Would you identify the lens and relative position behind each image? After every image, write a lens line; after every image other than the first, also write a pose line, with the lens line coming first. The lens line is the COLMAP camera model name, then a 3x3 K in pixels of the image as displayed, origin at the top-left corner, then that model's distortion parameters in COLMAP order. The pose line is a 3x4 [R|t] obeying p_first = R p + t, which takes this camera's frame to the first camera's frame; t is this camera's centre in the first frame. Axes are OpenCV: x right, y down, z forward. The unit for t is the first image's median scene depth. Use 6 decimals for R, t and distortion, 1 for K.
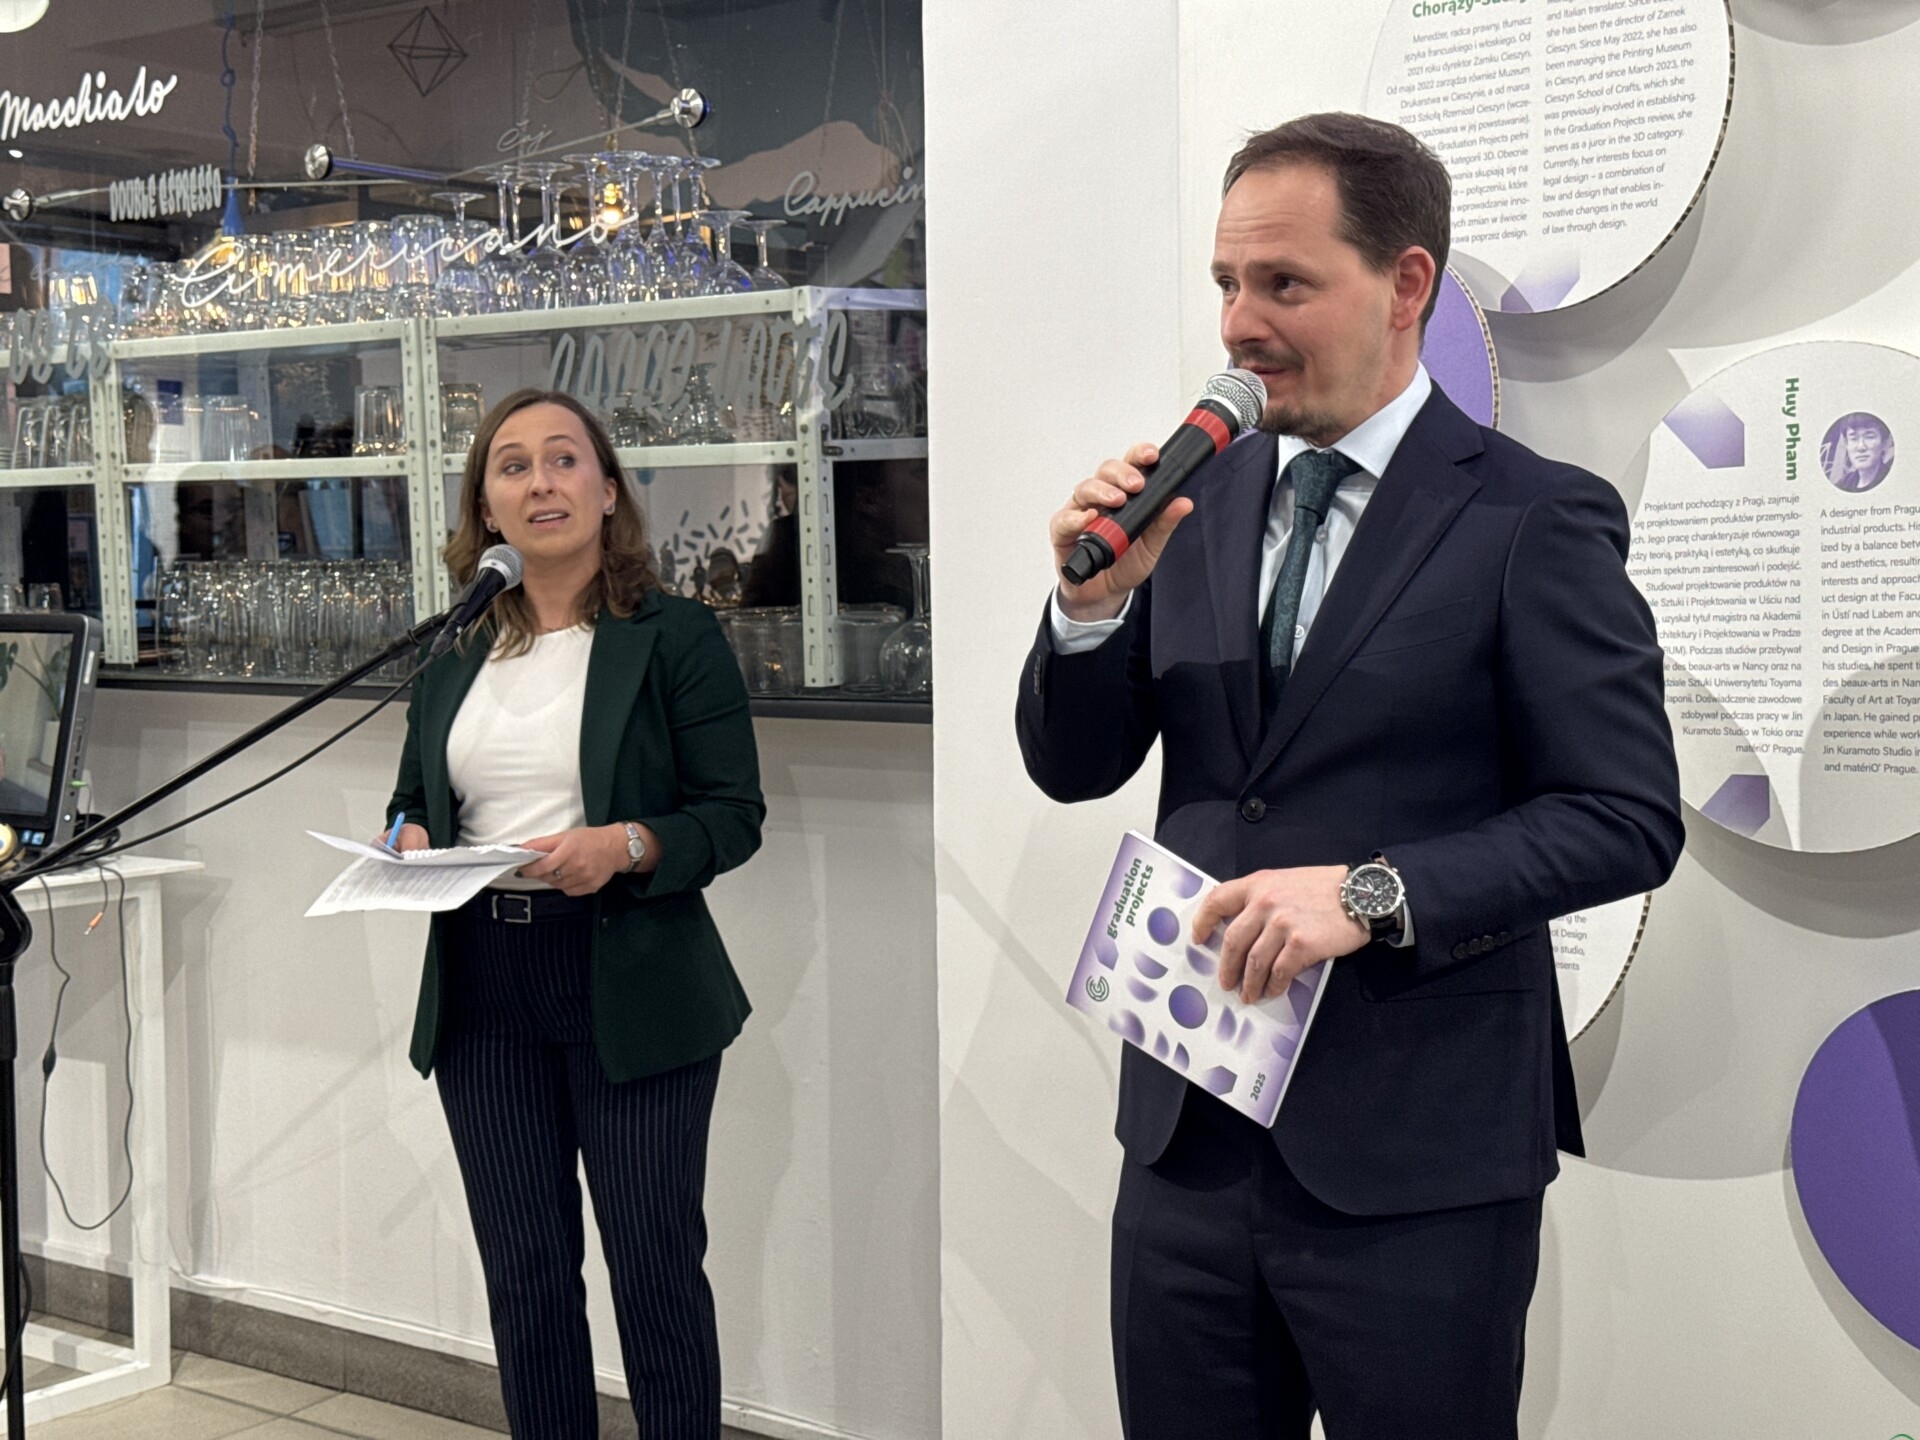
lens RADIAL K [[2692.7, 0, 946.8], [0, 2692.7, 729.5], [0, 0, 1]] dist [0.092031, 0.000000]
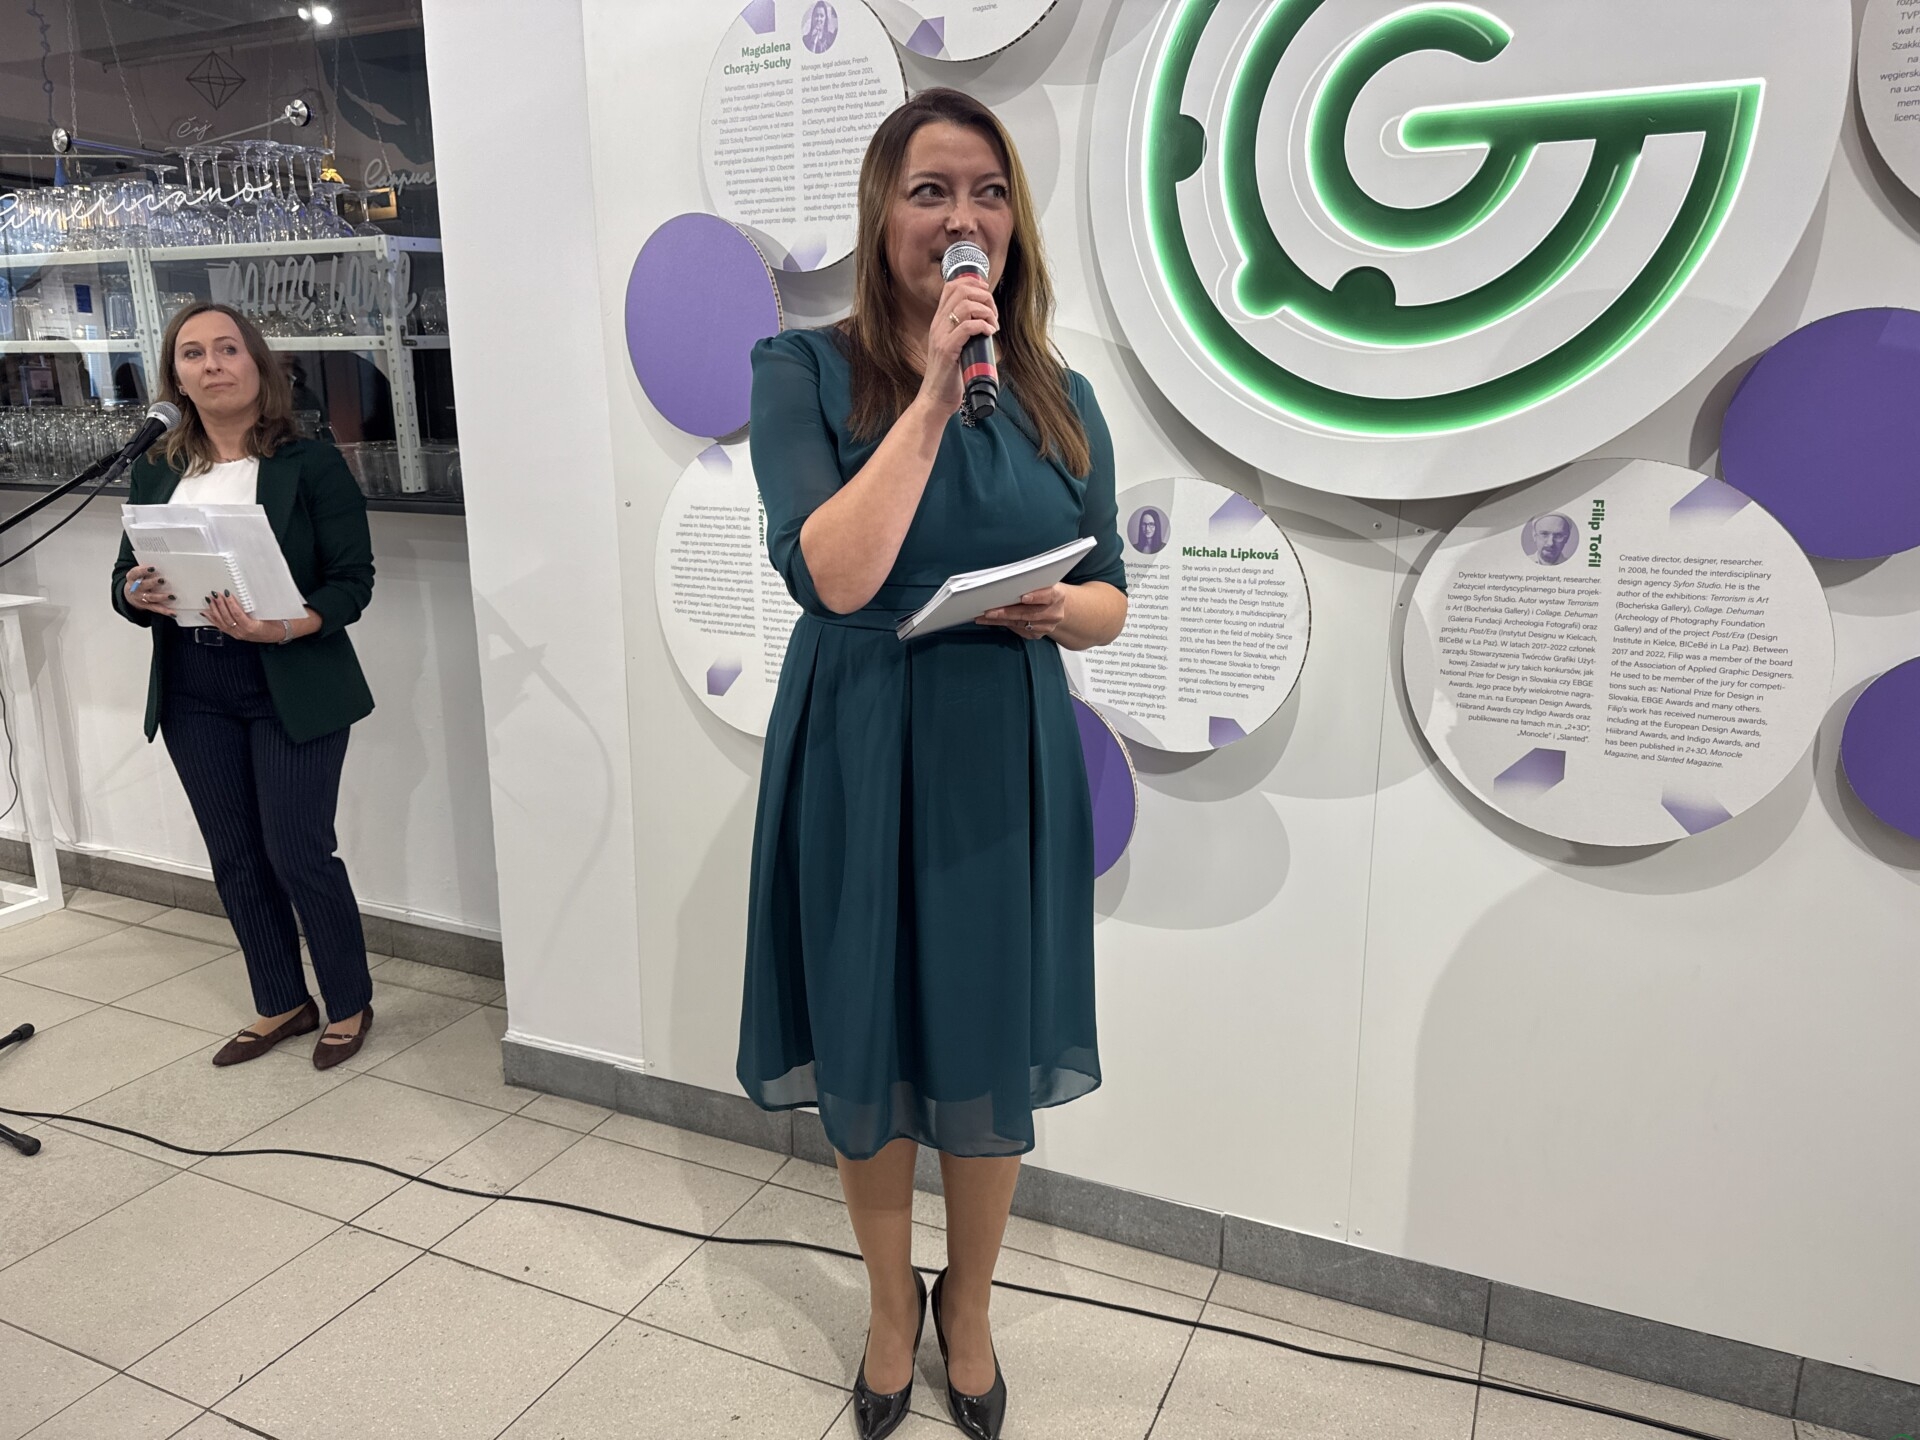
lens RADIAL K [[1357.2, 0, 978.2], [0, 1357.2, 717.4], [0, 0, 1]] dist [-0.005493, -0.013574]
pose [[0.972060, -0.038011, 0.231634, 0.090646], [-0.002024, 0.985408, 0.170198, -0.021874], [-0.234723, -0.165911, 0.957799, 0.116183]]
